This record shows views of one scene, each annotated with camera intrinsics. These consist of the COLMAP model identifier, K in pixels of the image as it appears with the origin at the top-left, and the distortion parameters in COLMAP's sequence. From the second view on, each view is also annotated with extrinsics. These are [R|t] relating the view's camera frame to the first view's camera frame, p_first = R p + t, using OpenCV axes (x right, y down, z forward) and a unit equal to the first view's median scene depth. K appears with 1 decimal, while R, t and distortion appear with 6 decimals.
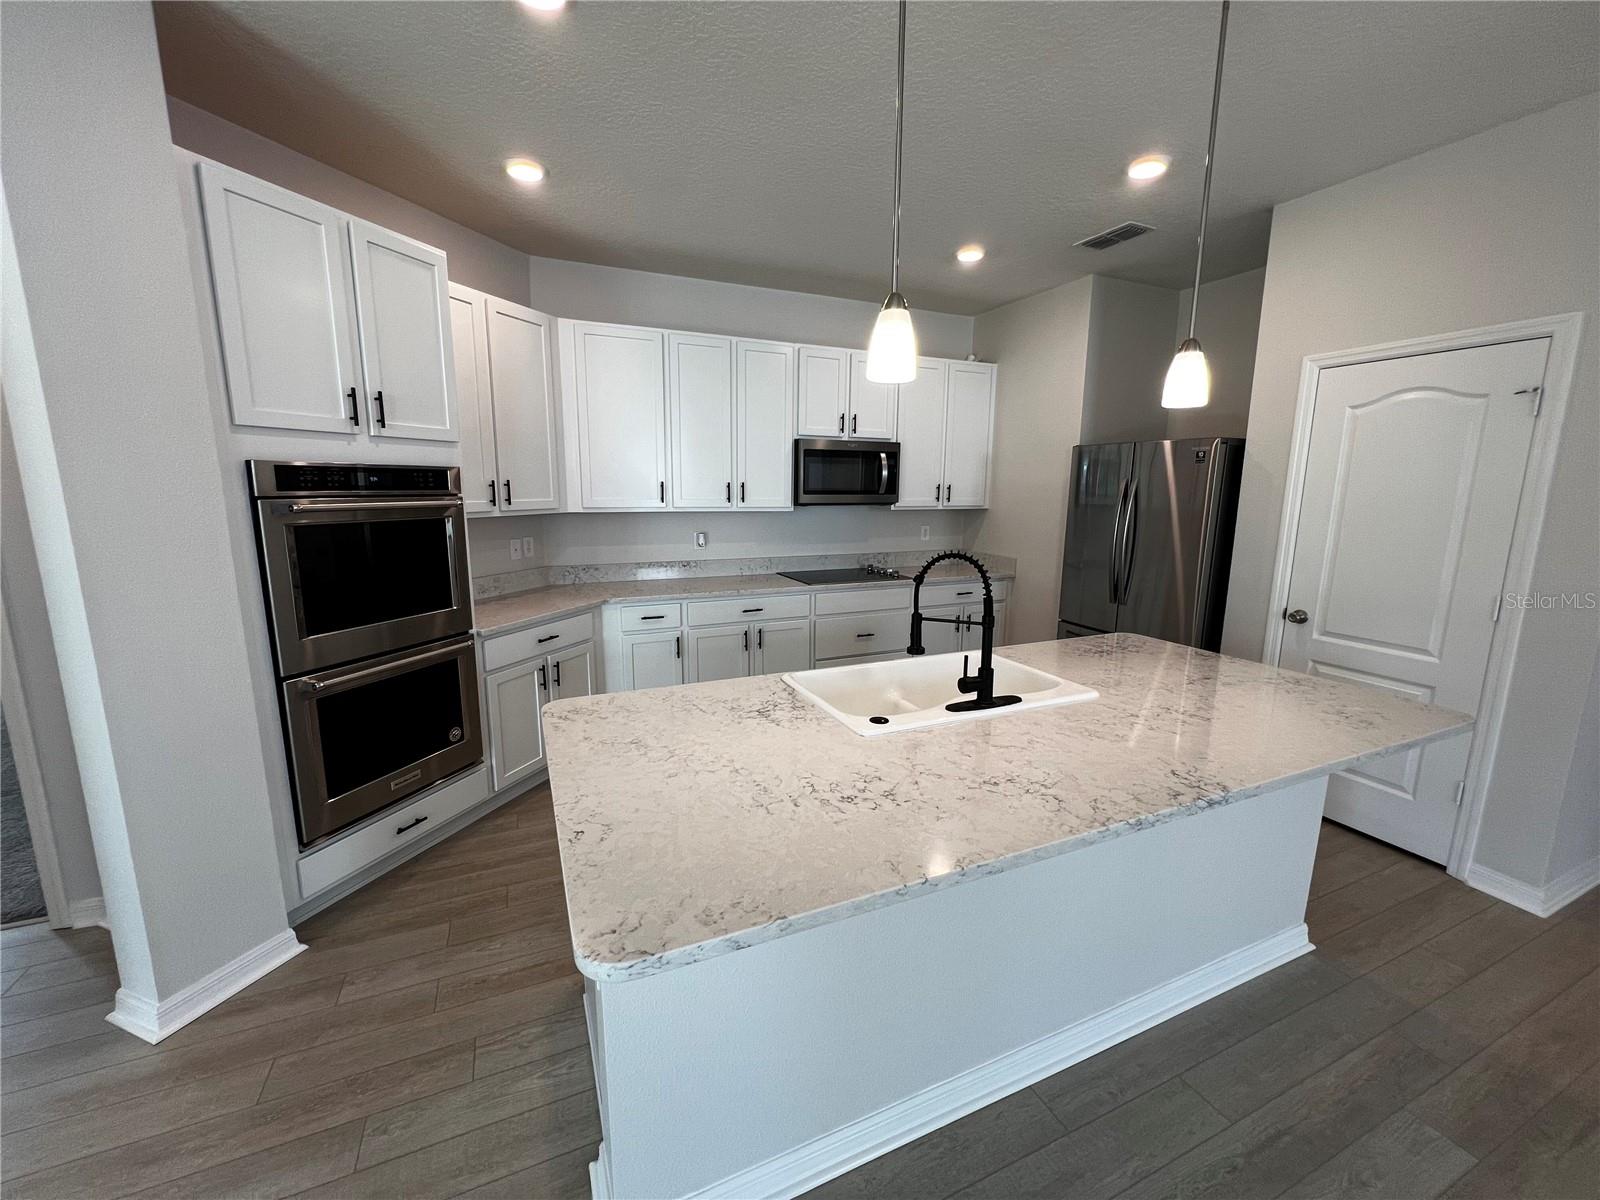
lens RADIAL K [[640.0, 0, 796.1], [0, 640.0, 597.0], [0, 0, 1]] dist [-0.001550, 0.000328]
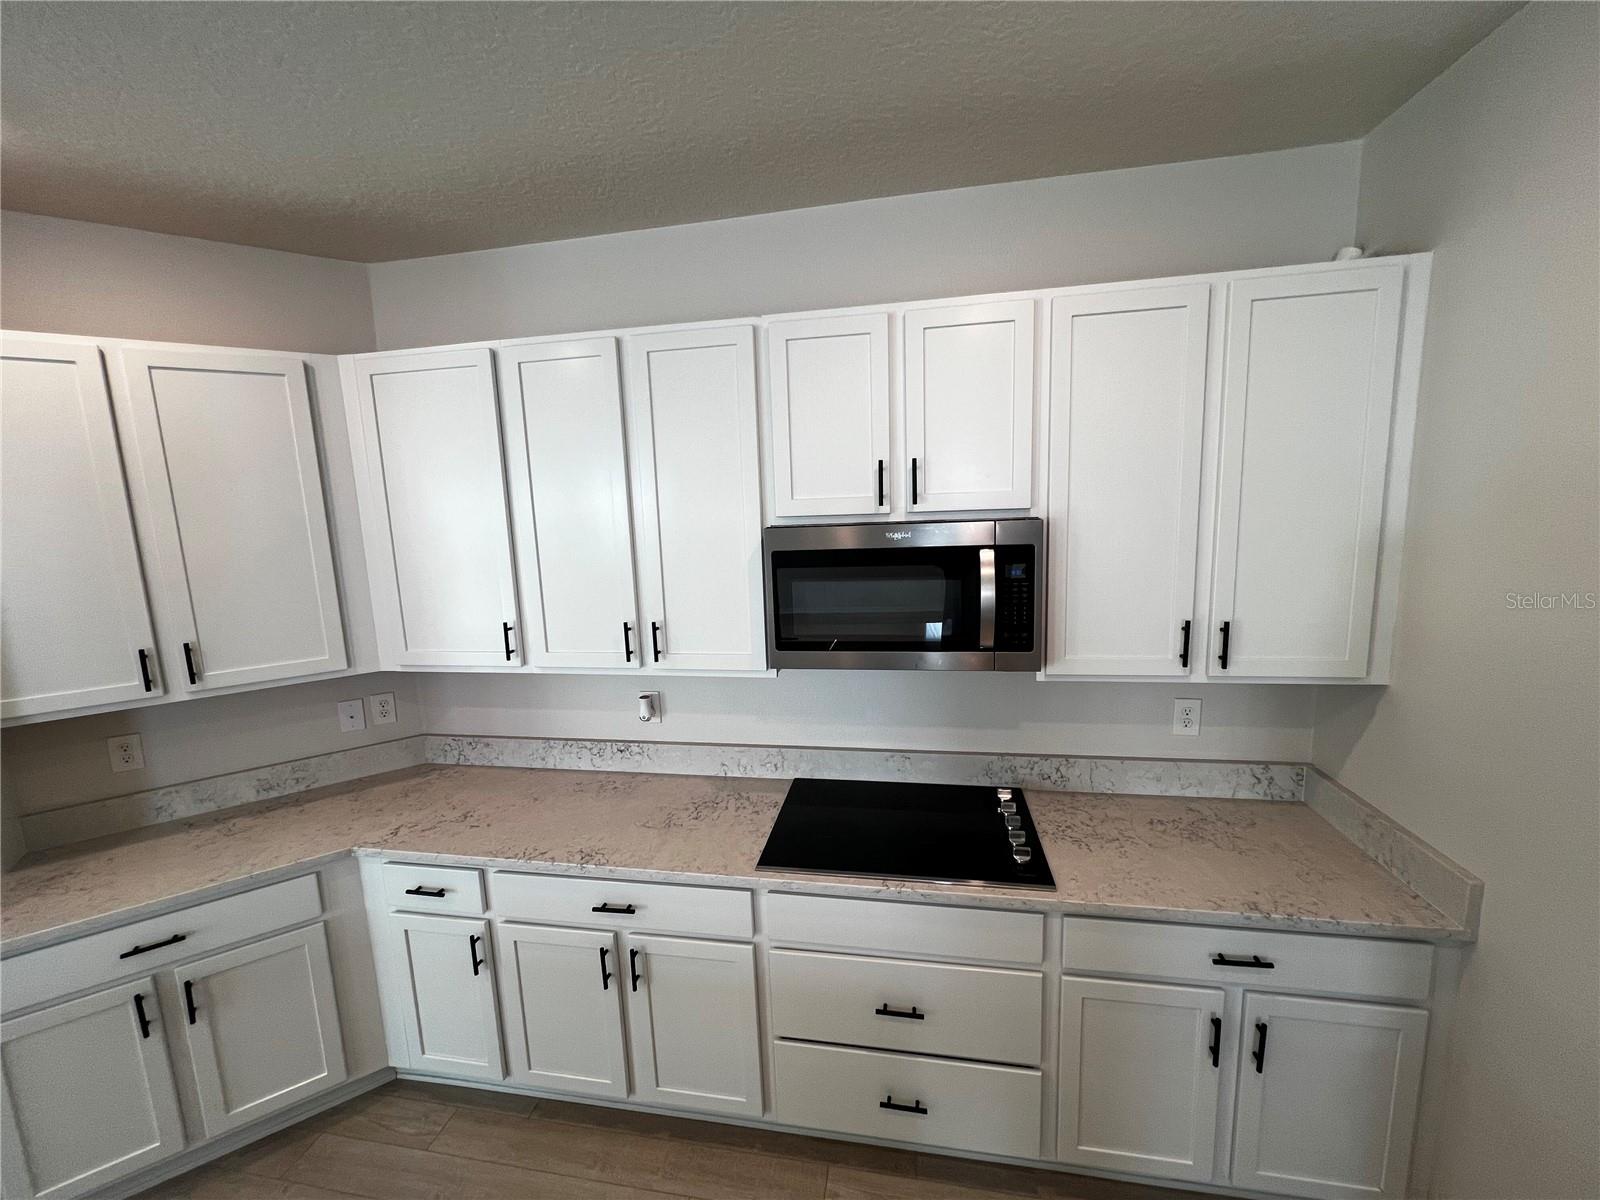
lens RADIAL K [[640.0, 0, 796.1], [0, 640.0, 597.0], [0, 0, 1]] dist [-0.001550, 0.000328]
pose [[0.823309, 0.043944, -0.565889, 0.294975], [-0.054166, 0.998531, -0.001265, -0.213276], [0.565003, 0.031694, 0.824480, 0.689090]]
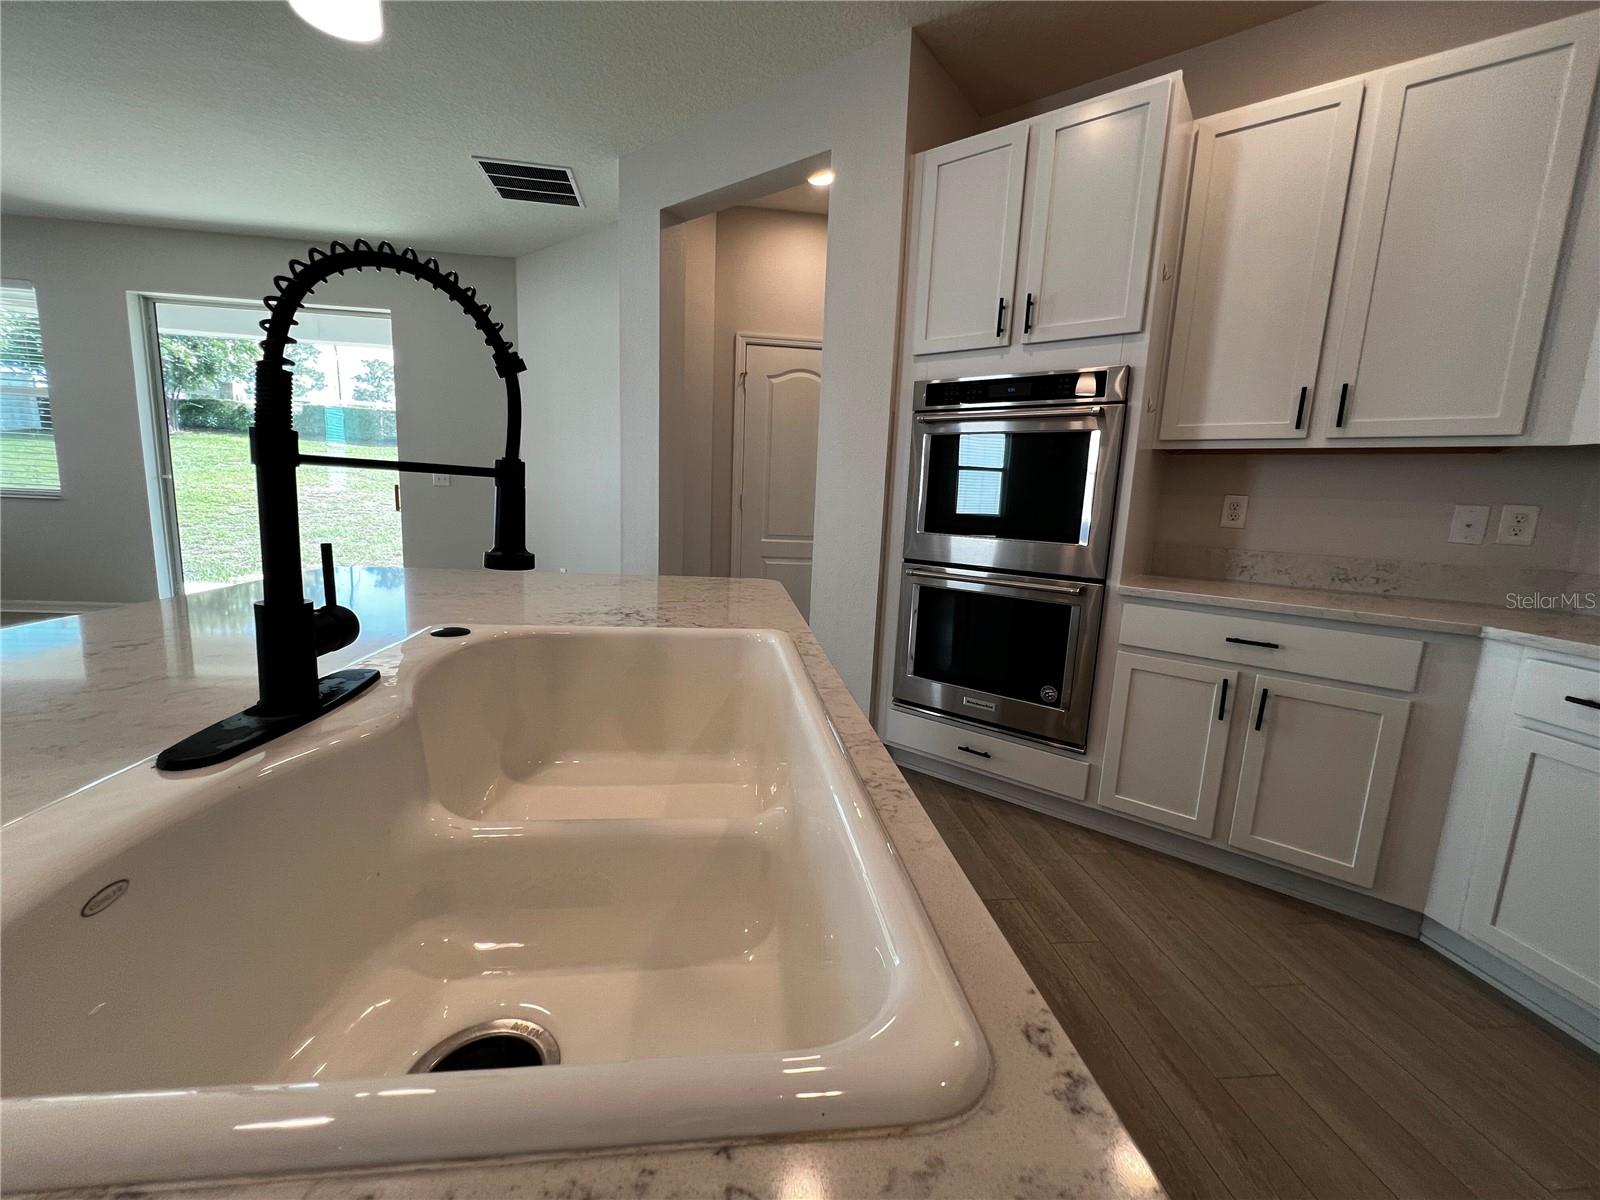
lens RADIAL K [[640.0, 0, 796.1], [0, 640.0, 597.0], [0, 0, 1]] dist [-0.001550, 0.000328]
pose [[-0.295162, 0.131503, -0.946354, 0.240154], [-0.210313, 0.957247, 0.198612, -0.003554], [0.932013, 0.257653, -0.254886, 0.604168]]
